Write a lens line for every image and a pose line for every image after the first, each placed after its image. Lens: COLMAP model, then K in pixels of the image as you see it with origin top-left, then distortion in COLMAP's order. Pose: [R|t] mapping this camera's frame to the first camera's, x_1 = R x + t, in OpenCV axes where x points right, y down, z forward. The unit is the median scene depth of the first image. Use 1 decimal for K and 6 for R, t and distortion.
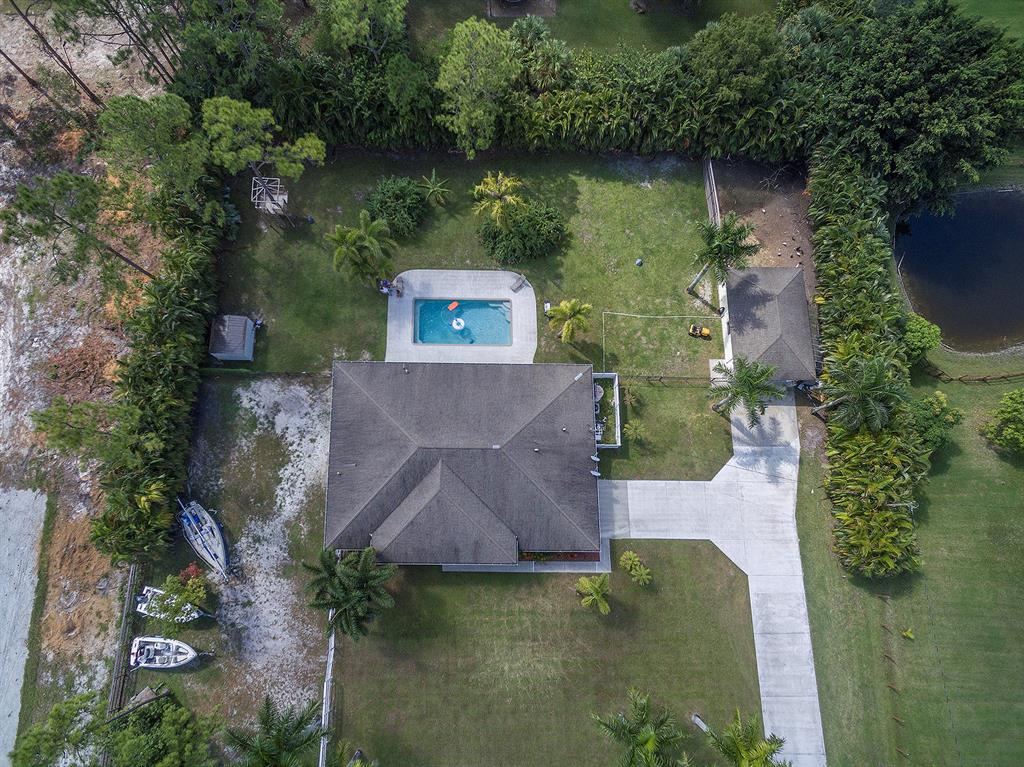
lens RADIAL K [[596.0, 0, 502.9], [0, 596.0, 382.1], [0, 0, 1]] dist [0.004644, 0.001132]
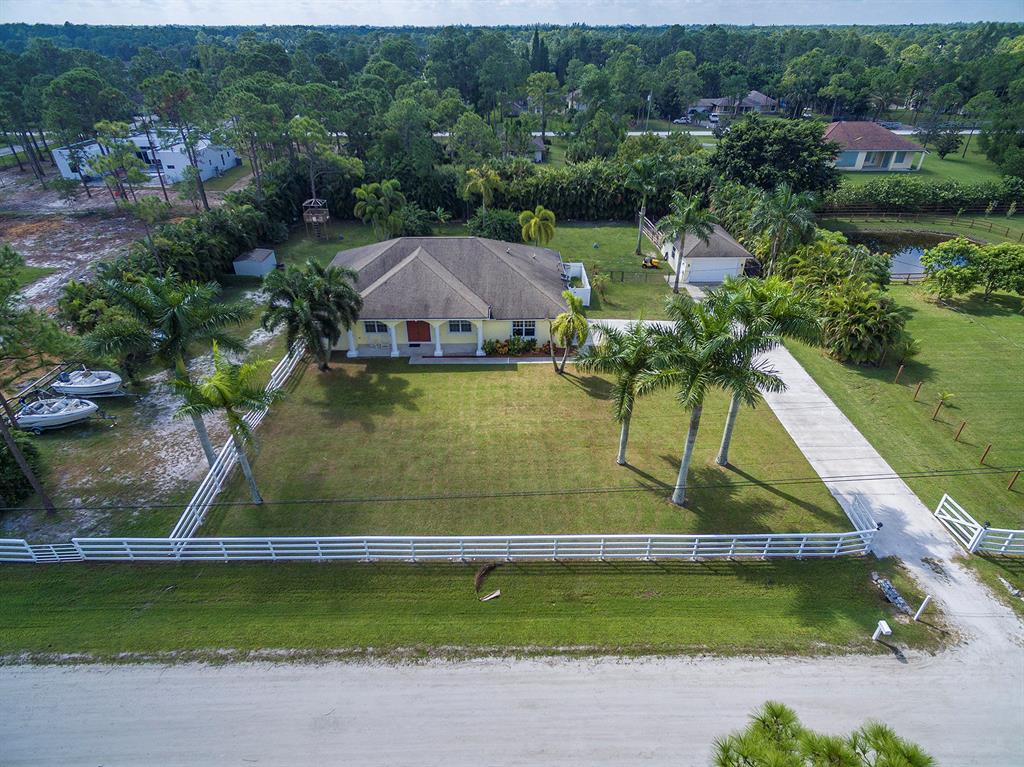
lens RADIAL K [[583.2, 0, 512.0], [0, 583.2, 383.5], [0, 0, 1]] dist [0.006598, -0.000065]
pose [[0.999992, 0.000607, 0.003851, 0.055669], [0.002440, 0.672871, -0.739756, 1.024808], [-0.003041, 0.739759, 0.672865, 0.426143]]
